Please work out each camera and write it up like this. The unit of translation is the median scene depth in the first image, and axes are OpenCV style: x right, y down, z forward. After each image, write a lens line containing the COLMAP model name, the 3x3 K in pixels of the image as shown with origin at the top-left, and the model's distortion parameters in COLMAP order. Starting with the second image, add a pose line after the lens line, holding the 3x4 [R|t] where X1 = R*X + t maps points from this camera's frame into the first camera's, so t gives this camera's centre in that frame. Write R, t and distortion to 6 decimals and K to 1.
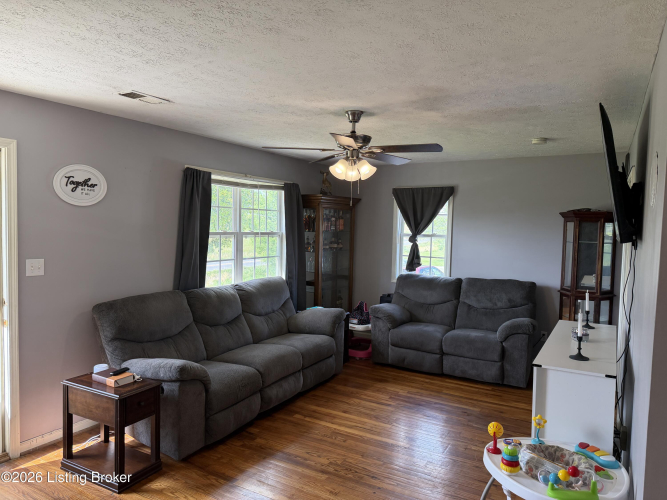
lens RADIAL K [[467.7, 0, 334.2], [0, 467.7, 245.4], [0, 0, 1]] dist [0.075050, -0.066528]
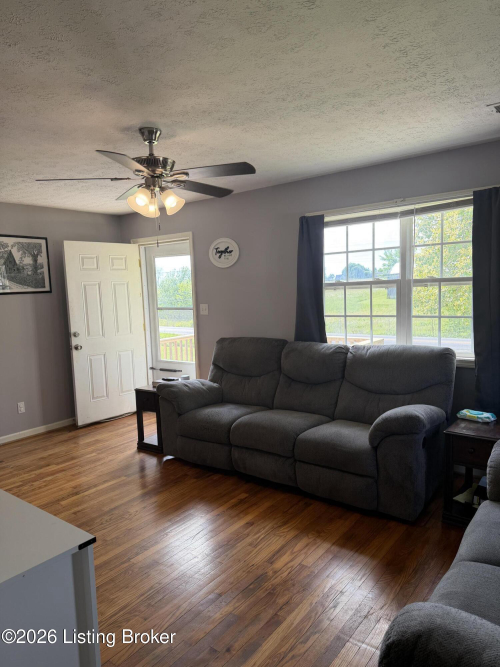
lens RADIAL K [[467.7, 0, 251.2], [0, 467.7, 336.8], [0, 0, 1]] dist [0.075050, -0.066528]
pose [[-0.135391, 0.096757, -0.986056, 0.762772], [-0.004004, 0.995159, 0.098200, -0.014641], [0.990784, 0.017243, -0.134348, 1.149365]]
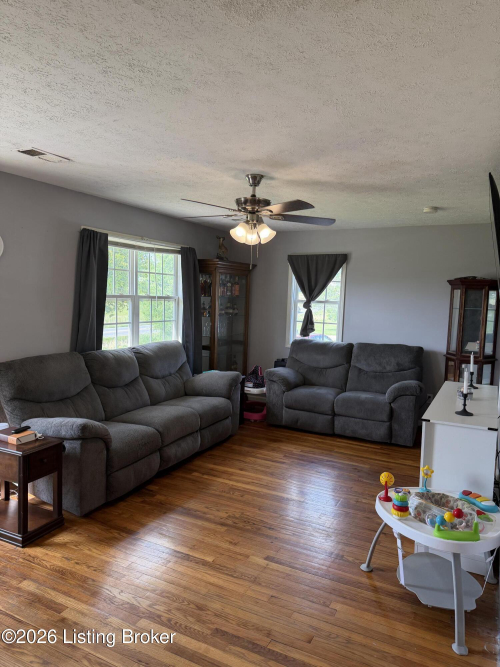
lens RADIAL K [[467.7, 0, 251.7], [0, 467.7, 330.4], [0, 0, 1]] dist [0.075050, -0.066528]
pose [[0.998291, 0.006897, 0.058025, -0.017754], [-0.008946, 0.999343, 0.035131, 0.011485], [-0.057745, -0.035590, 0.997697, -0.021116]]
